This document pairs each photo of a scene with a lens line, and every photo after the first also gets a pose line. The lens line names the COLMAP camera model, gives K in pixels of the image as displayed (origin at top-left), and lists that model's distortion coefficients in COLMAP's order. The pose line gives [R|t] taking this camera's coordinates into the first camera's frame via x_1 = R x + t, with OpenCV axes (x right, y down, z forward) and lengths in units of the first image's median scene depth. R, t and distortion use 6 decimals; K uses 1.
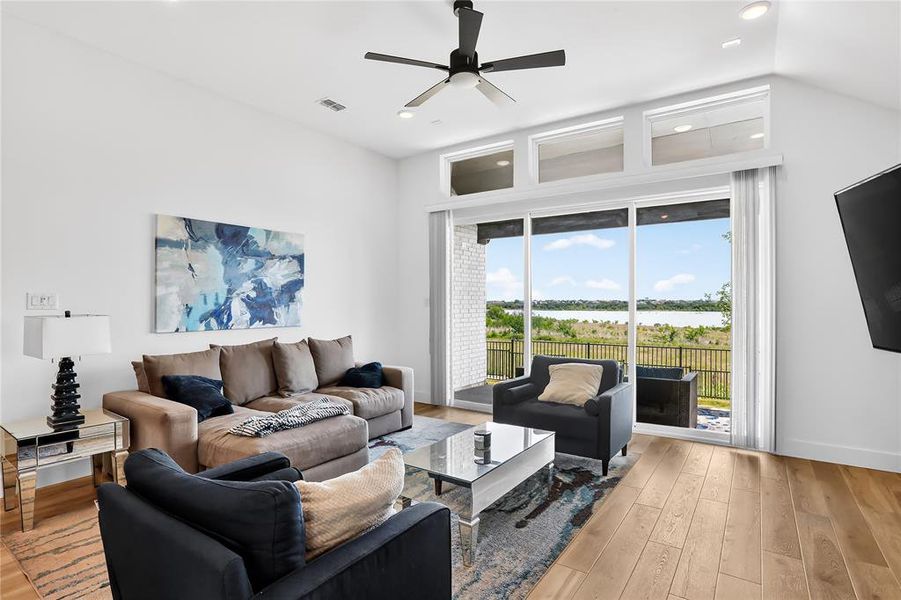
lens RADIAL K [[451.7, 0, 450.0], [0, 451.7, 298.4], [0, 0, 1]] dist [-0.052815, 0.004980]
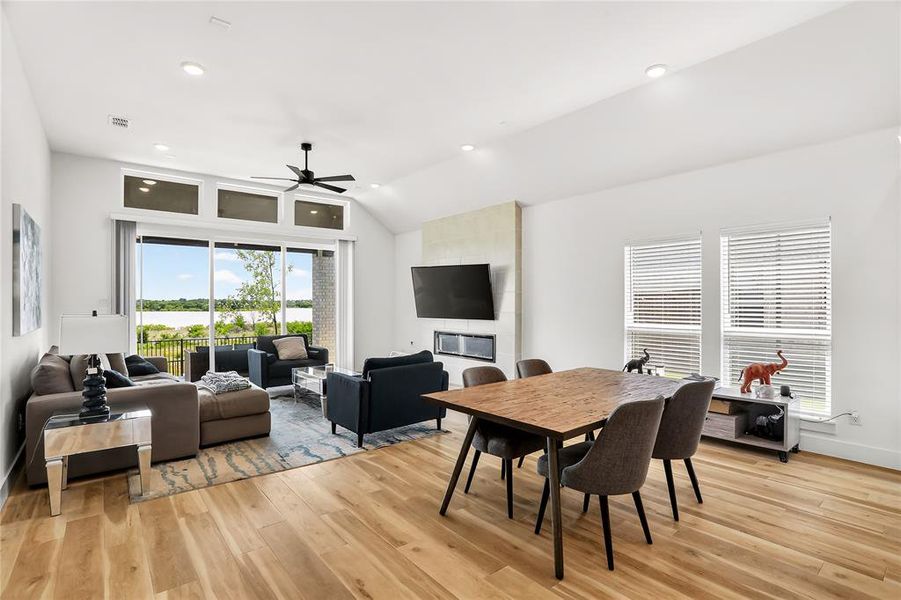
lens RADIAL K [[439.3, 0, 442.4], [0, 439.3, 304.6], [0, 0, 1]] dist [-0.034630, 0.008394]
pose [[0.290127, -0.008940, 0.956946, -1.132524], [-0.002767, 0.999944, 0.010181, 0.001121], [-0.956984, -0.005602, 0.290087, -0.079076]]
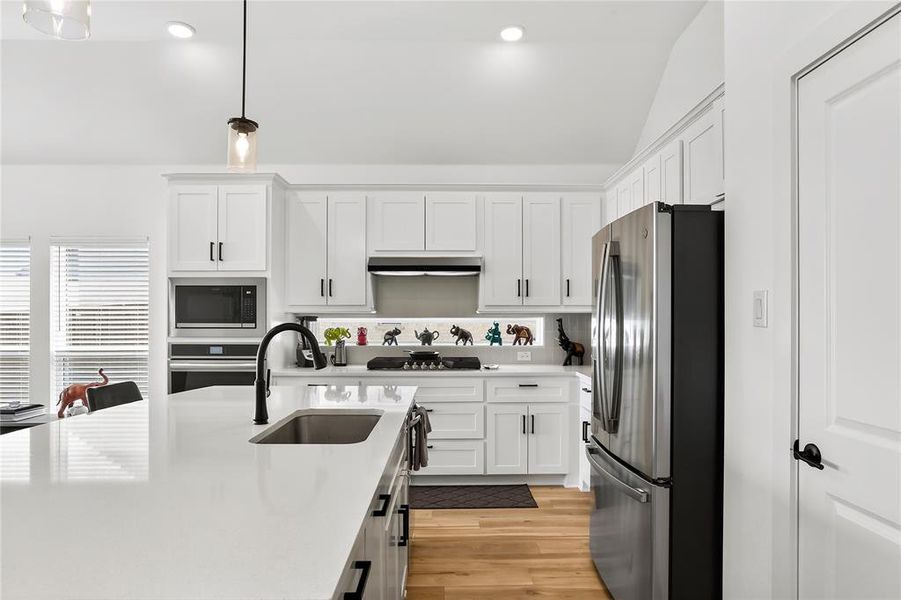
lens RADIAL K [[544.2, 0, 445.4], [0, 544.2, 309.6], [0, 0, 1]] dist [-0.006367, 0.002041]
pose [[-0.563090, 0.010114, 0.826334, -1.404922], [-0.009903, 0.999771, -0.018985, -0.001603], [-0.826336, -0.018874, -0.562861, -0.493025]]
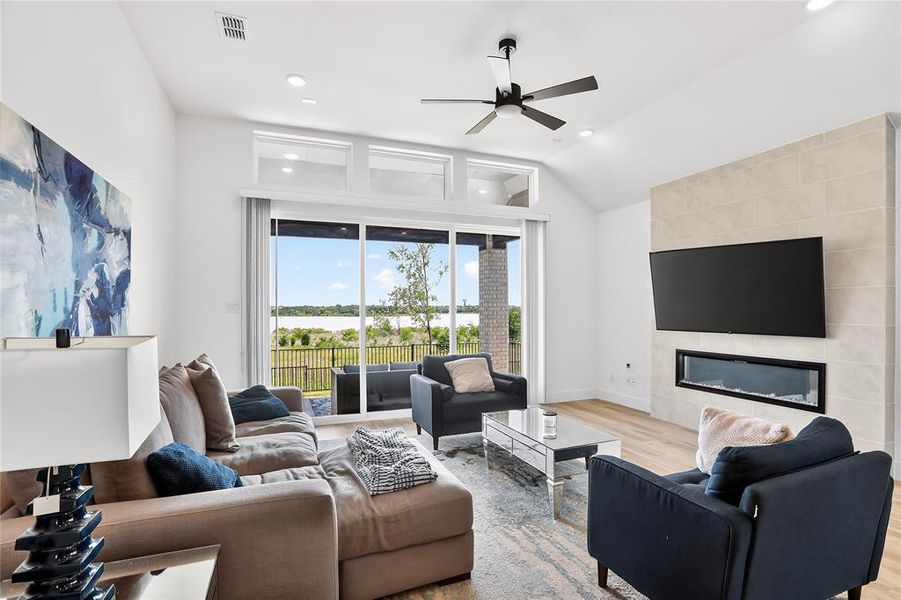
lens RADIAL K [[439.3, 0, 455.7], [0, 439.3, 306.9], [0, 0, 1]] dist [-0.034630, 0.008394]
pose [[0.541329, -0.002428, 0.840807, -0.694647], [-0.000224, 0.999995, 0.003032, 0.007283], [-0.840811, -0.001830, 0.541326, 0.357658]]
